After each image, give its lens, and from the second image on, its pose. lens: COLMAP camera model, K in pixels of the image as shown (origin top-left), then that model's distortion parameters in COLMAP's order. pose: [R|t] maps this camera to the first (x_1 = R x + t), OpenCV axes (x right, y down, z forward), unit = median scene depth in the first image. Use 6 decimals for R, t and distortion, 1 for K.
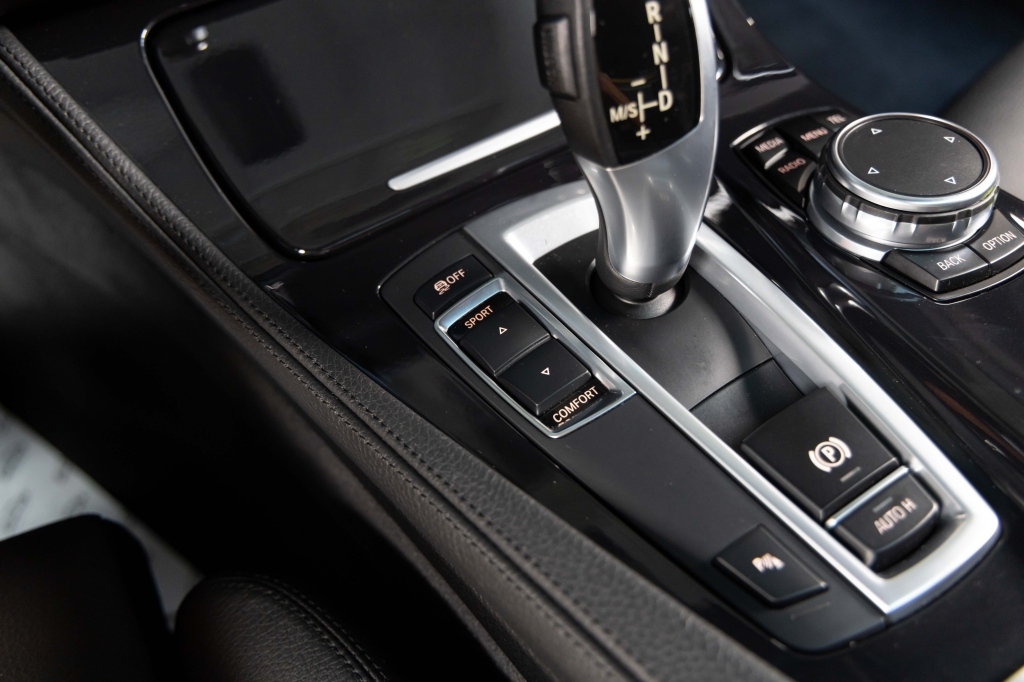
lens RADIAL K [[954.6, 0, 506.6], [0, 954.6, 352.9], [0, 0, 1]] dist [0.014989, -0.010262]
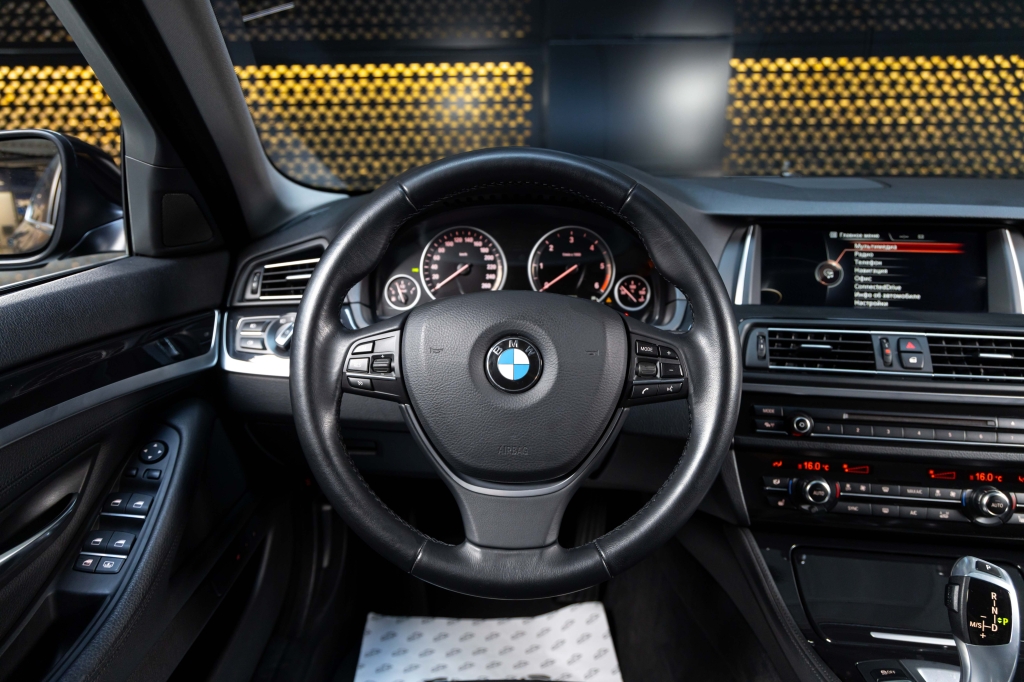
lens RADIAL K [[686.2, 0, 512.0], [0, 686.2, 341.0], [0, 0, 1]] dist [-0.004241, 0.003594]
pose [[0.769029, 0.172700, -0.615442, 0.144662], [-0.529987, 0.710544, -0.462862, 0.692622], [0.357362, 0.682130, 0.637958, -1.148962]]
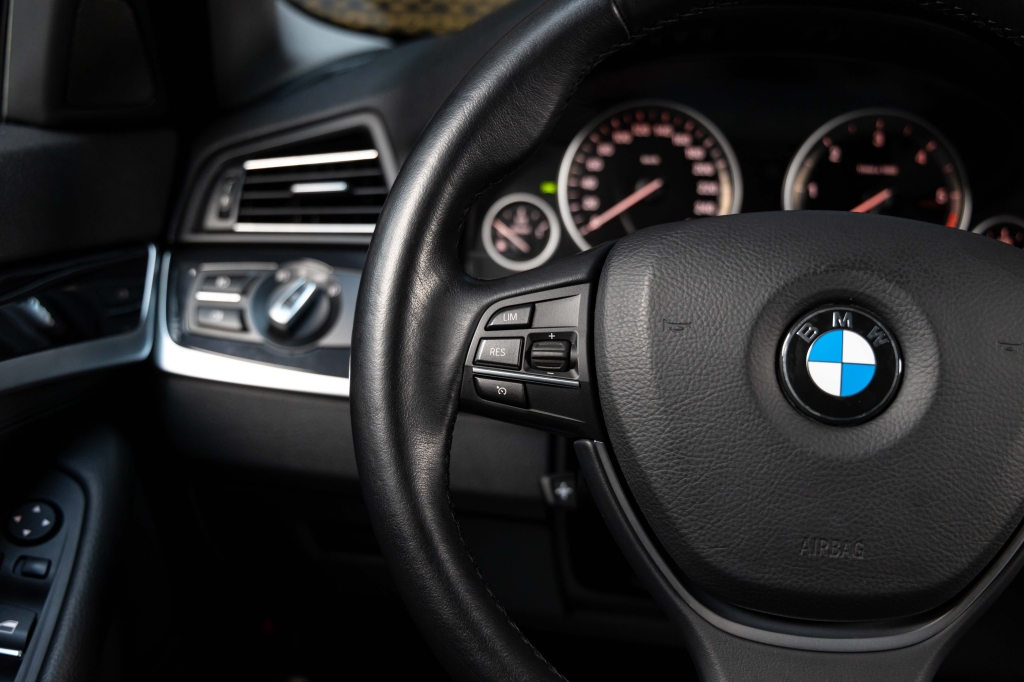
lens RADIAL K [[1368.5, 0, 512.0], [0, 1368.5, 341.0], [0, 0, 1]] dist [0.003818, -0.070406]
pose [[0.734947, 0.182575, -0.653085, -0.143944], [-0.582356, 0.663364, -0.469904, 0.898011], [0.347440, 0.725682, 0.593861, -1.115012]]
